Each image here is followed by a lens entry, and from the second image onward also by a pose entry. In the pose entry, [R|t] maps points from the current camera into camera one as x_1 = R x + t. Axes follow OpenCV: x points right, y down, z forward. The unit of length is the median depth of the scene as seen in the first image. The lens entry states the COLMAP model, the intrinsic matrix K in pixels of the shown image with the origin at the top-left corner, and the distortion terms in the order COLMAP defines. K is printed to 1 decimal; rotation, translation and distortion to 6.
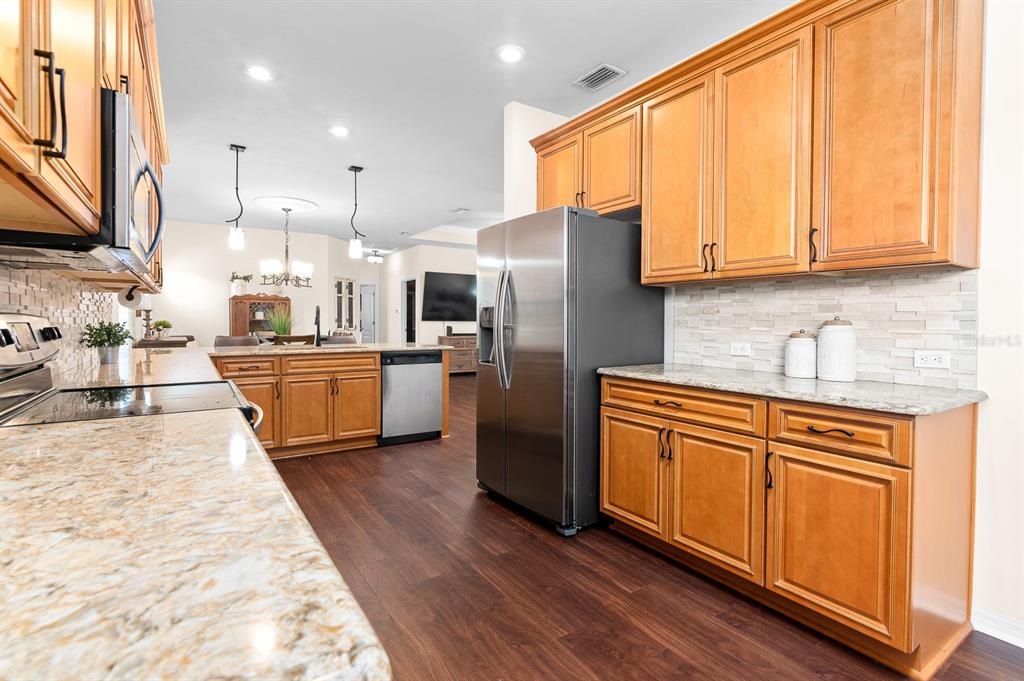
lens RADIAL K [[482.0, 0, 515.6], [0, 482.0, 339.2], [0, 0, 1]] dist [-0.001542, 0.000510]
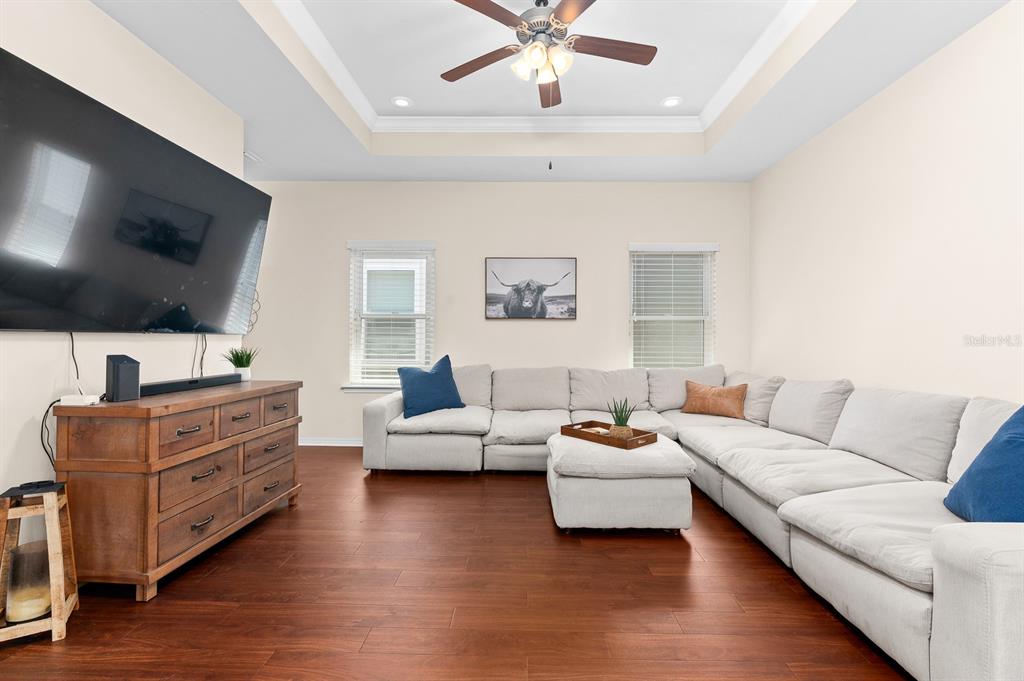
lens RADIAL K [[482.0, 0, 513.6], [0, 482.0, 333.3], [0, 0, 1]] dist [-0.001542, 0.000510]
pose [[0.587750, -0.002074, 0.809040, -0.209625], [0.028952, 0.999410, -0.018472, -0.027622], [-0.808524, 0.034280, 0.587463, 0.727690]]
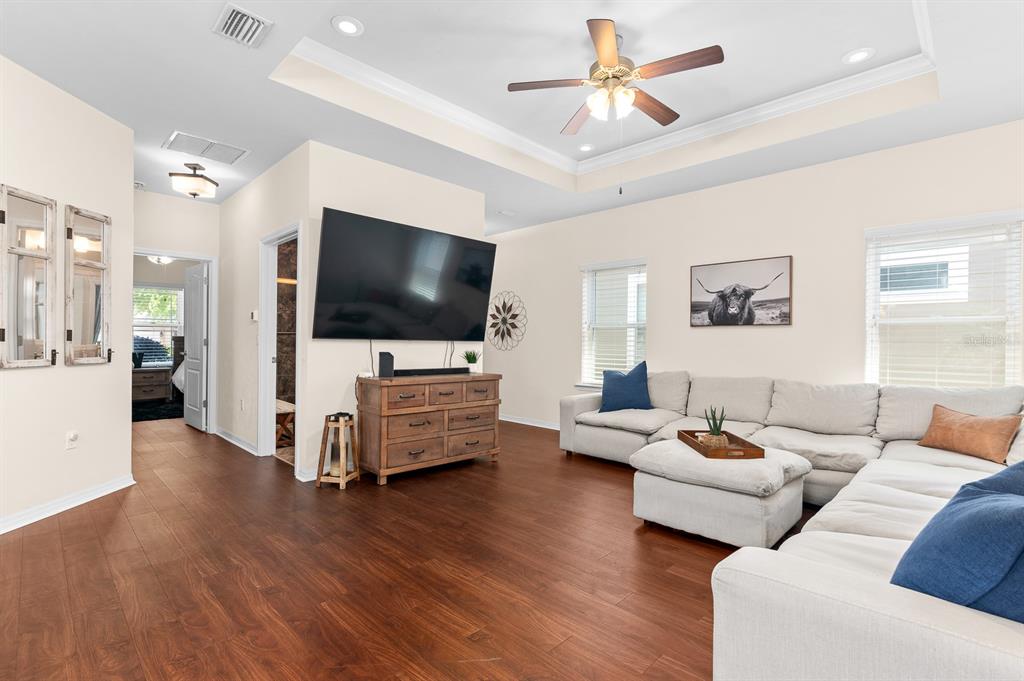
lens RADIAL K [[482.0, 0, 510.8], [0, 482.0, 341.3], [0, 0, 1]] dist [-0.001542, 0.000510]
pose [[0.984424, -0.000212, 0.175810, -0.106084], [0.006256, 0.999408, -0.033827, -0.021683], [-0.175699, 0.034400, 0.983843, 0.589940]]
